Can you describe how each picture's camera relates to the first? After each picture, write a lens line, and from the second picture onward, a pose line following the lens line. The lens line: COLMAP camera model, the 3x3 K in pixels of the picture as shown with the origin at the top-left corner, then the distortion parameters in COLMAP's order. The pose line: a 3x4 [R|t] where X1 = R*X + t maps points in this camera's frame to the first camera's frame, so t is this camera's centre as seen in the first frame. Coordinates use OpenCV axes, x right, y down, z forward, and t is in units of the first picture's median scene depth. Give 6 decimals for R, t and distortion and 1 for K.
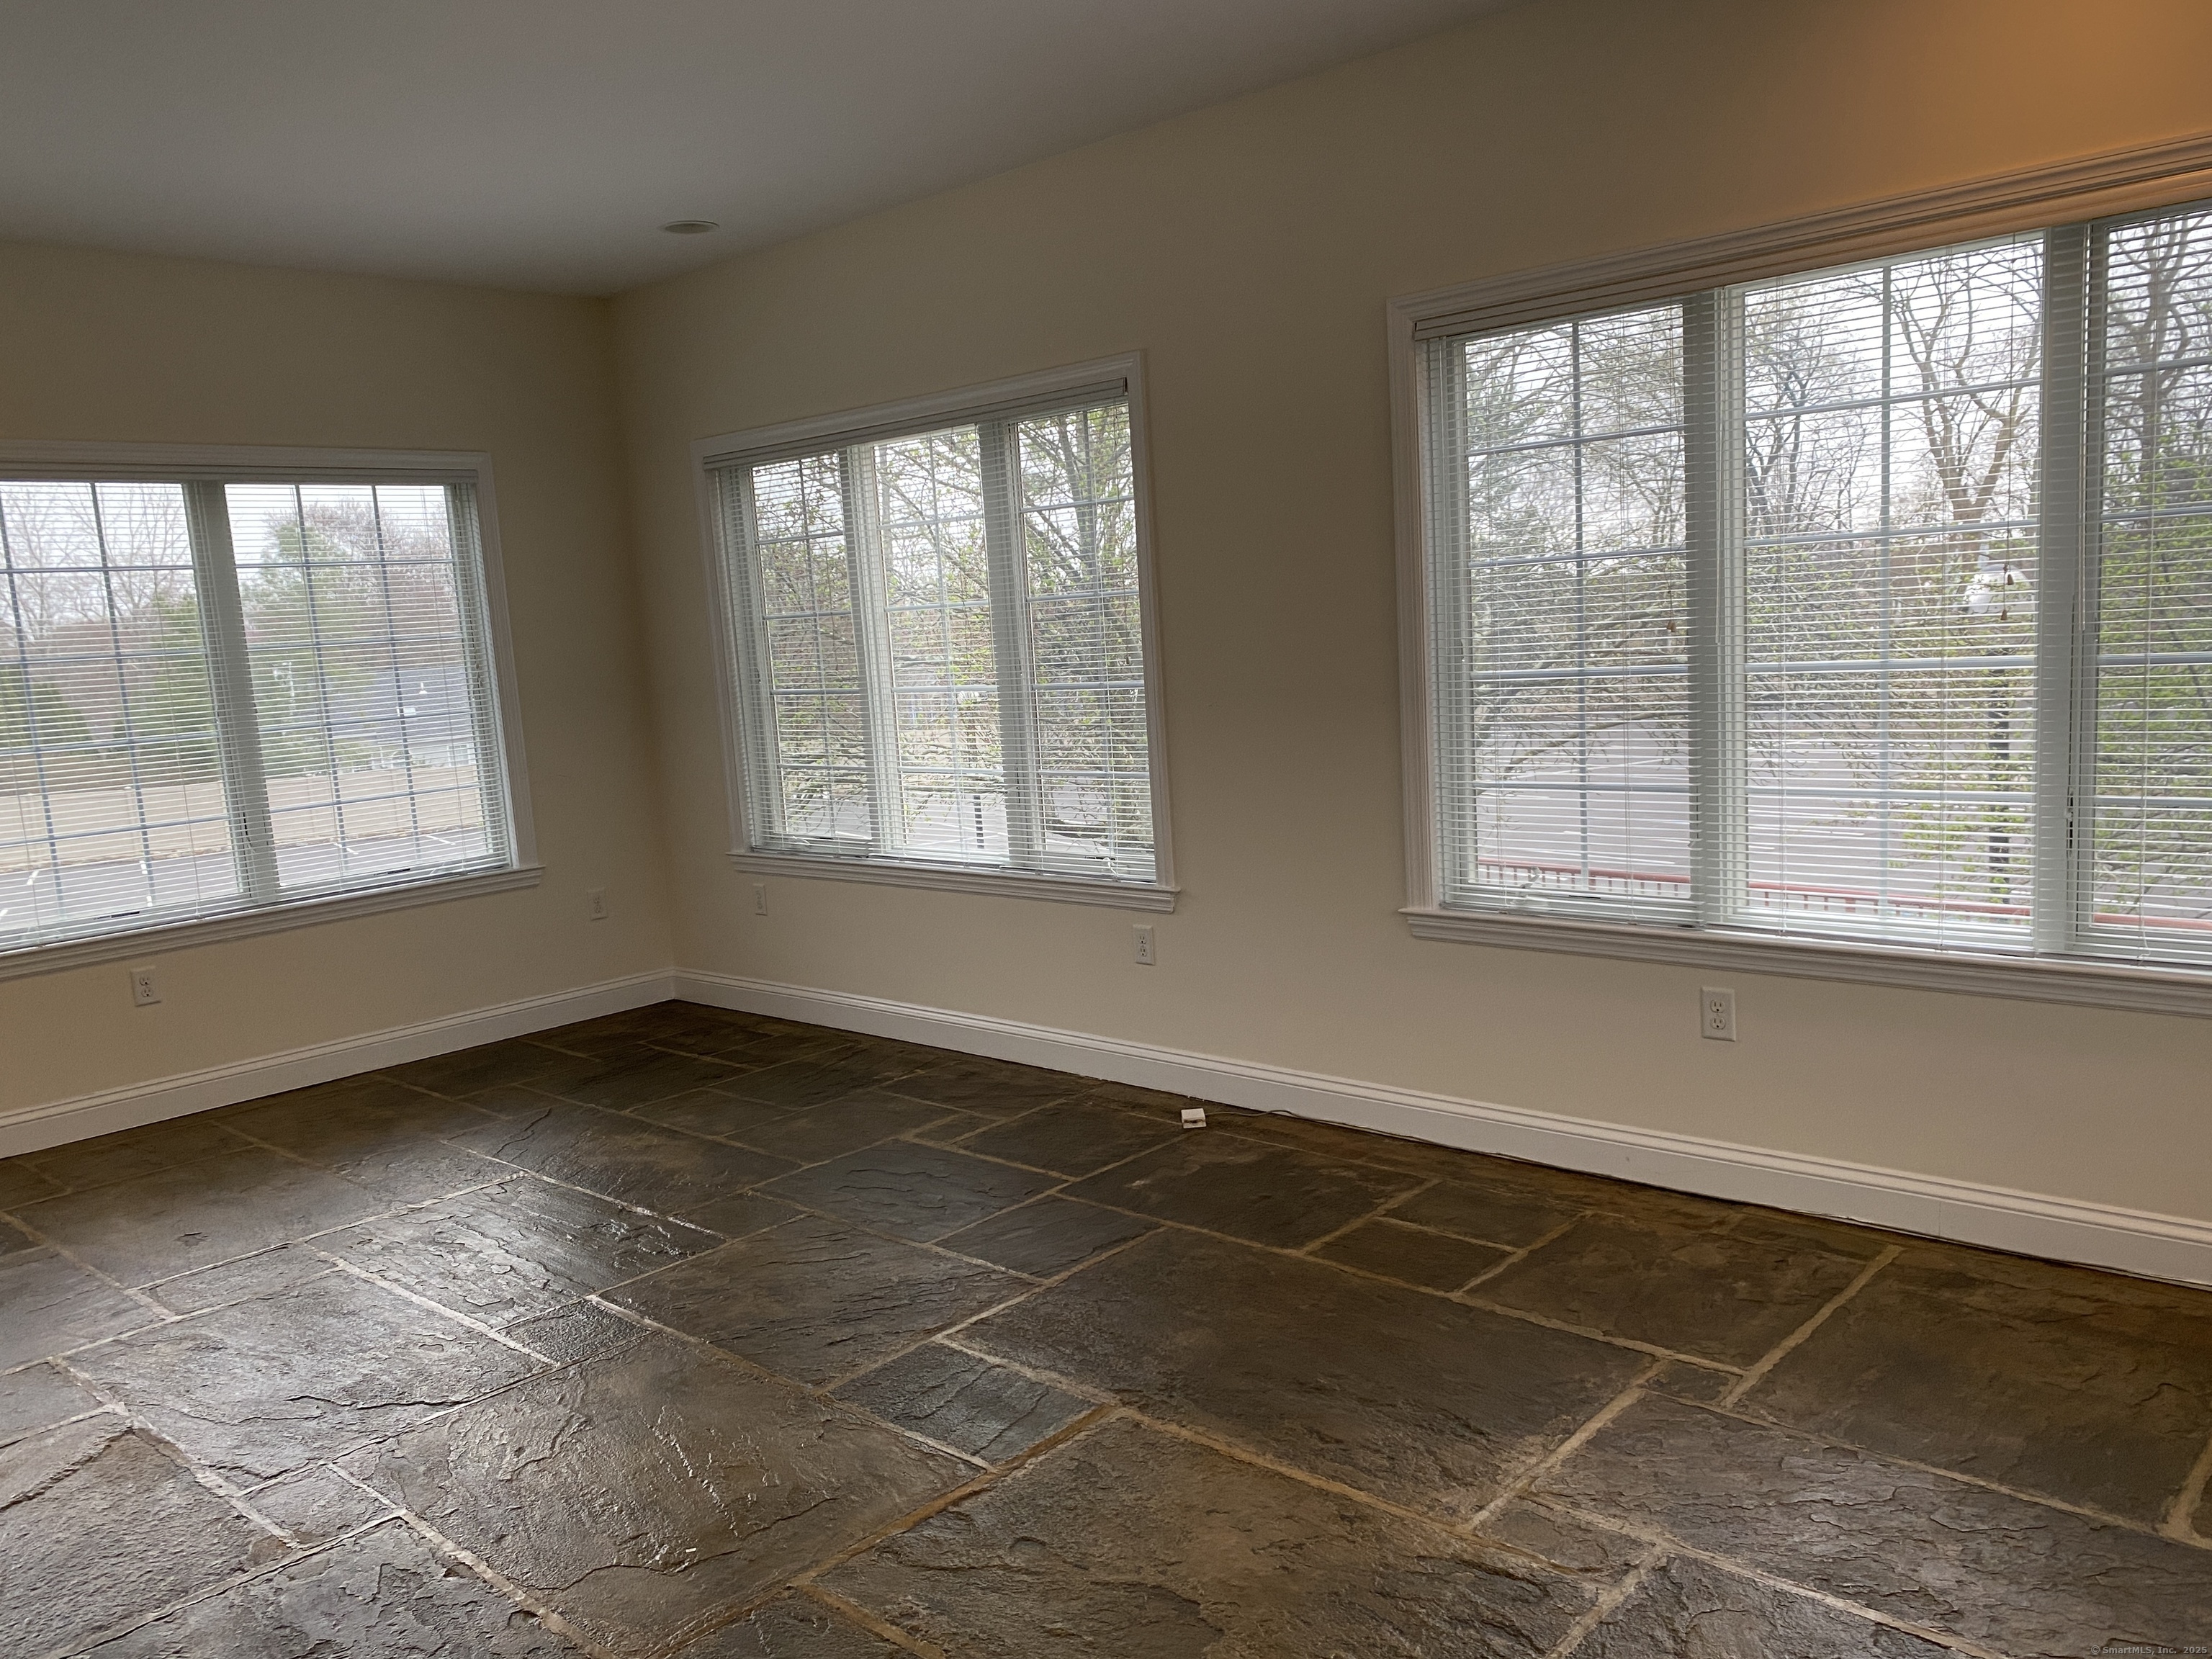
lens RADIAL K [[1688.7, 0, 1106.0], [0, 1688.7, 829.5], [0, 0, 1]] dist [0.103087, -0.186429]
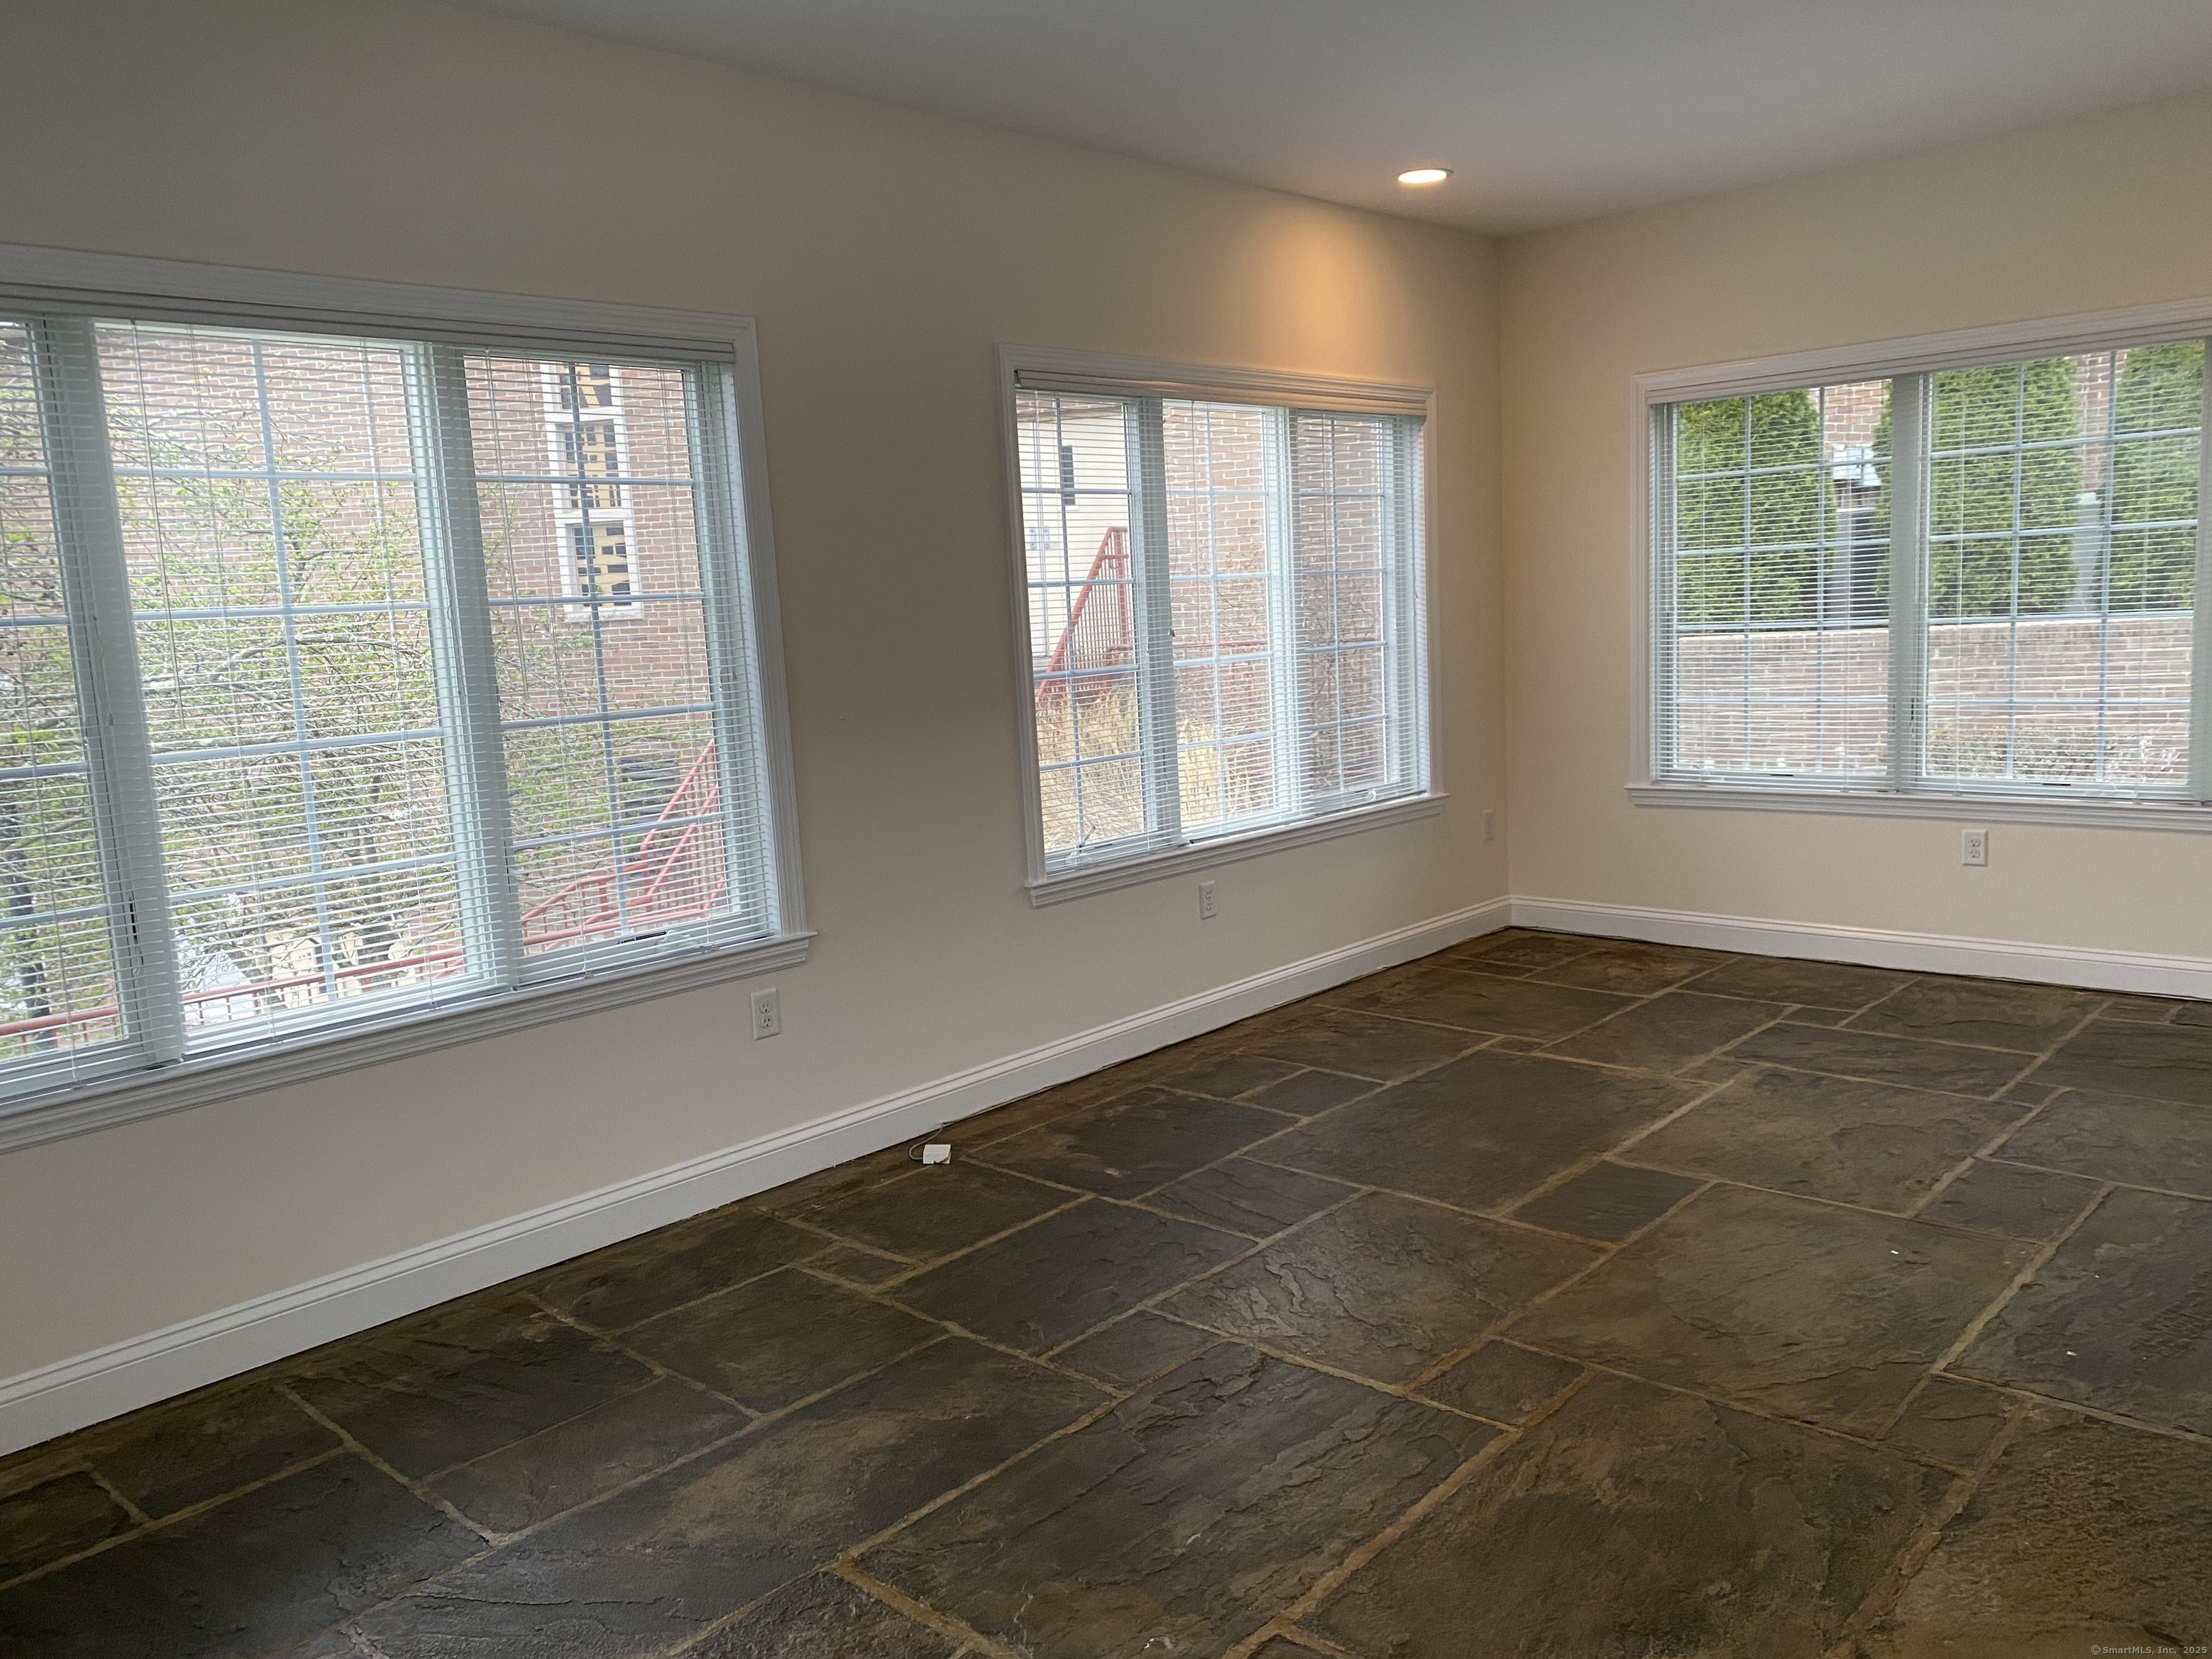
lens RADIAL K [[1688.7, 0, 1106.0], [0, 1688.7, 829.5], [0, 0, 1]] dist [0.103087, -0.186429]
pose [[0.010405, -0.075096, 0.997122, -0.889255], [0.180898, 0.980864, 0.071984, -0.056479], [-0.983447, 0.179628, 0.023790, 0.878108]]
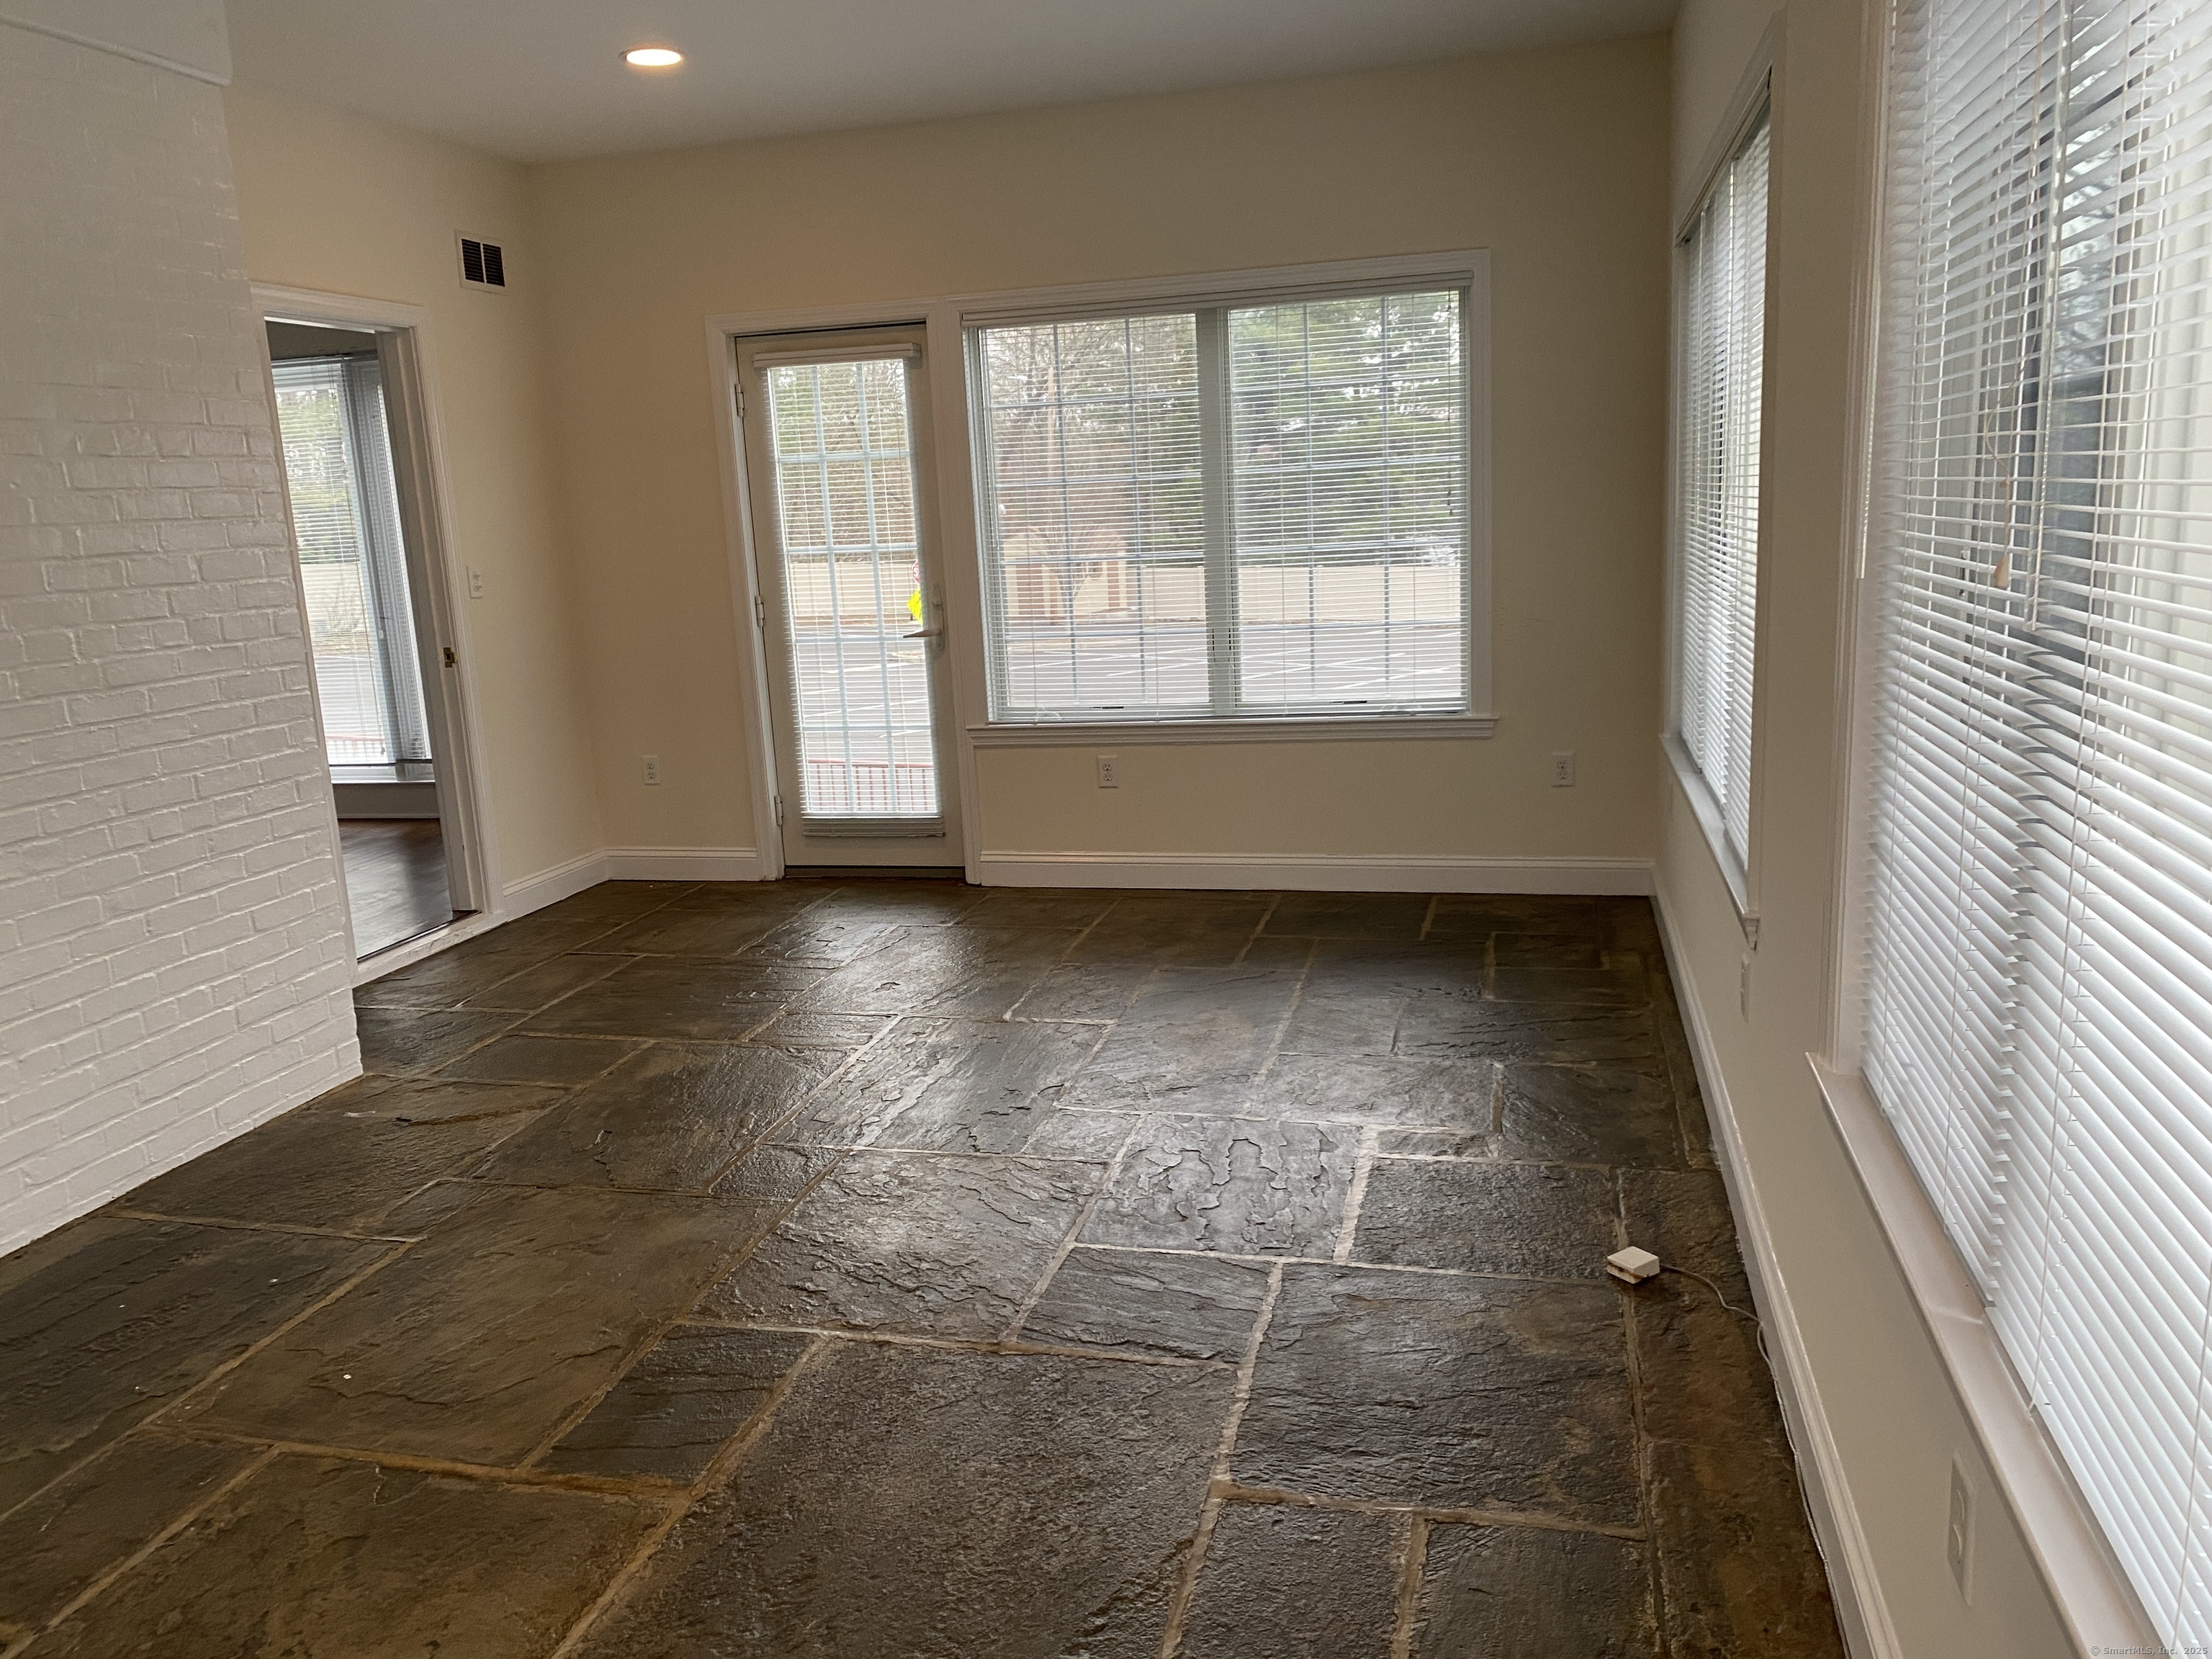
lens RADIAL K [[1656.8, 0, 1078.6], [0, 1656.8, 861.5], [0, 0, 1]] dist [0.008945, -0.018882]
pose [[0.470768, 0.224159, -0.853305, 0.470633], [-0.090906, 0.974361, 0.205807, -0.091795], [0.877561, -0.019317, 0.479076, 0.531190]]
